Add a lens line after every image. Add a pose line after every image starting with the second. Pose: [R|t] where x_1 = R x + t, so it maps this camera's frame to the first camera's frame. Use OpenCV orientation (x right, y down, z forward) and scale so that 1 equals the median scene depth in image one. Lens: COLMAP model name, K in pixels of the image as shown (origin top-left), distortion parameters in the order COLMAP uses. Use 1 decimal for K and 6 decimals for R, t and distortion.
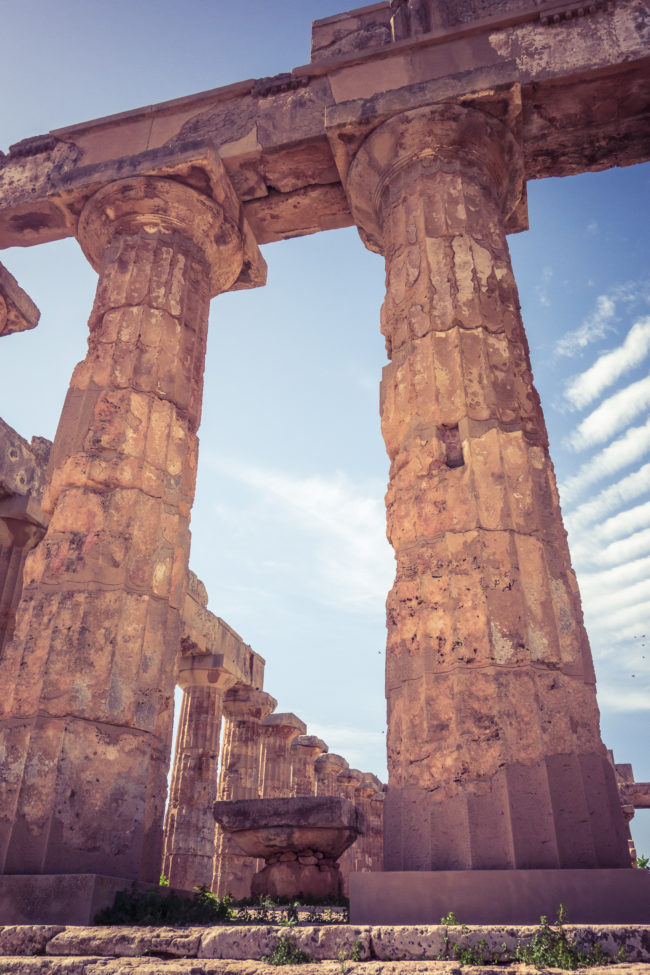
lens RADIAL K [[791.4, 0, 323.1], [0, 791.4, 491.3], [0, 0, 1]] dist [-0.001191, -0.007582]
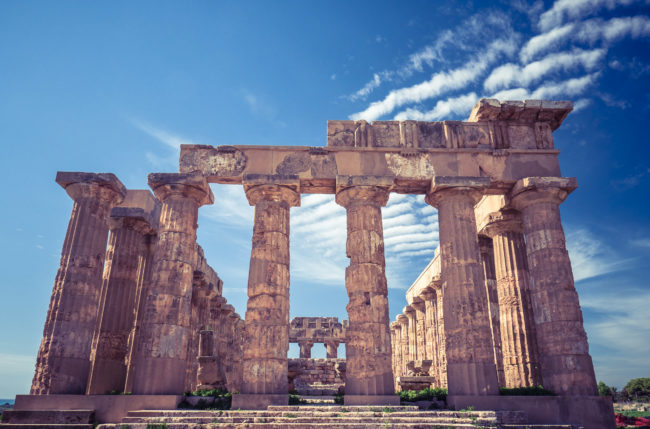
lens RADIAL K [[472.2, 0, 323.4], [0, 472.2, 241.3], [0, 0, 1]] dist [-0.019015, 0.000666]
pose [[0.959687, 0.085128, 0.267868, -0.561355], [-0.137229, 0.973632, 0.182231, -0.575026], [-0.245292, -0.211644, 0.946065, -0.918704]]
